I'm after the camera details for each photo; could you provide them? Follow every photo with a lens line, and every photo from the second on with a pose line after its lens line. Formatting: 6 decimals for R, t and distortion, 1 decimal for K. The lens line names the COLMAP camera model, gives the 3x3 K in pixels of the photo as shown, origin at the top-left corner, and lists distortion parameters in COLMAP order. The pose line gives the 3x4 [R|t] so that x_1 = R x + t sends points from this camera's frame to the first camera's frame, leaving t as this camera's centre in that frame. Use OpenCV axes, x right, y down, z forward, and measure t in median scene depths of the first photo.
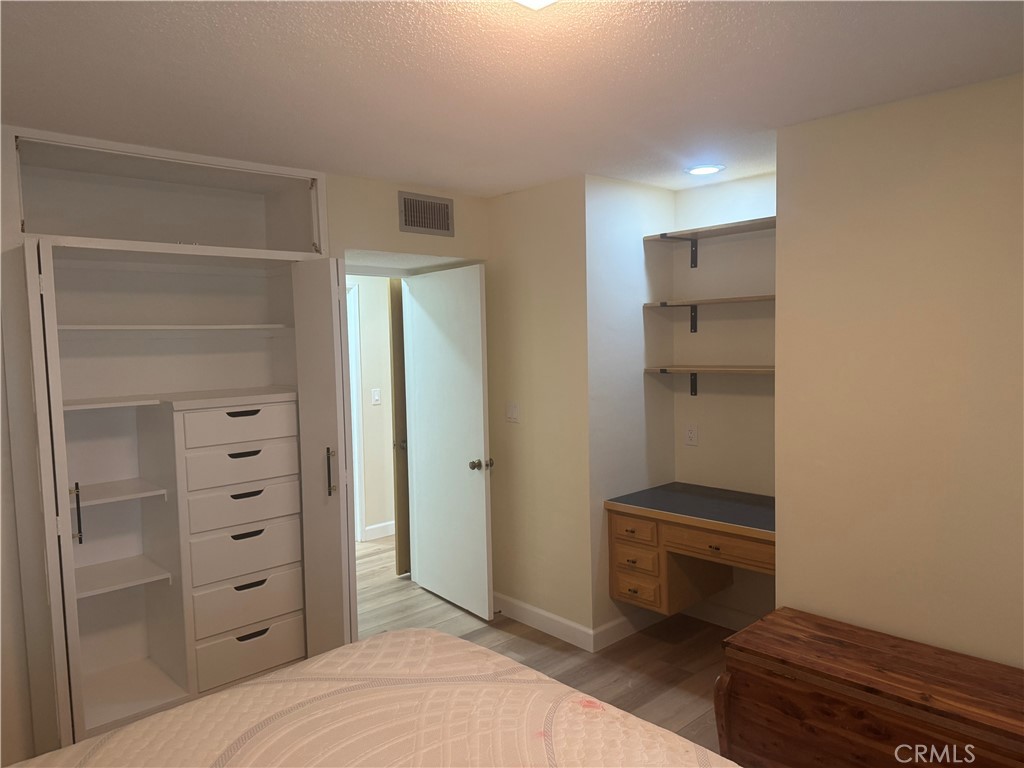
lens RADIAL K [[717.9, 0, 512.0], [0, 717.9, 384.0], [0, 0, 1]] dist [-0.001514, -0.000388]
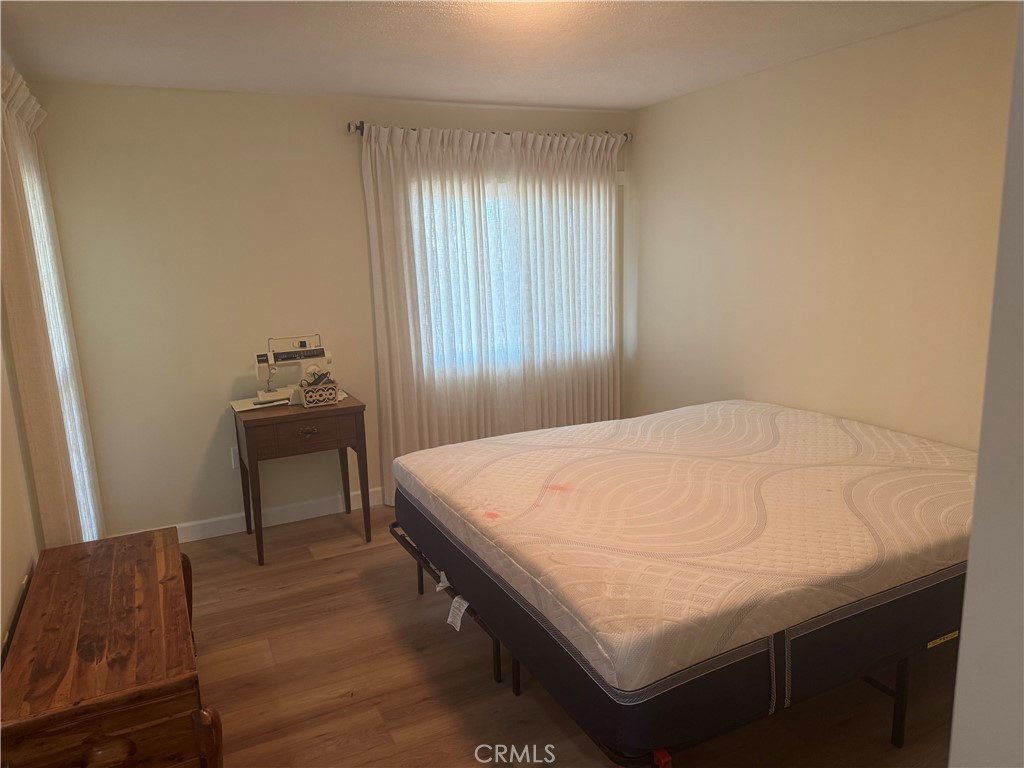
lens RADIAL K [[717.9, 0, 512.0], [0, 717.9, 384.0], [0, 0, 1]] dist [-0.001514, -0.000388]
pose [[-0.954208, 0.002088, 0.299137, -0.274232], [0.079099, 0.966147, 0.245569, -0.092311], [-0.288497, 0.257985, -0.922070, 1.828359]]
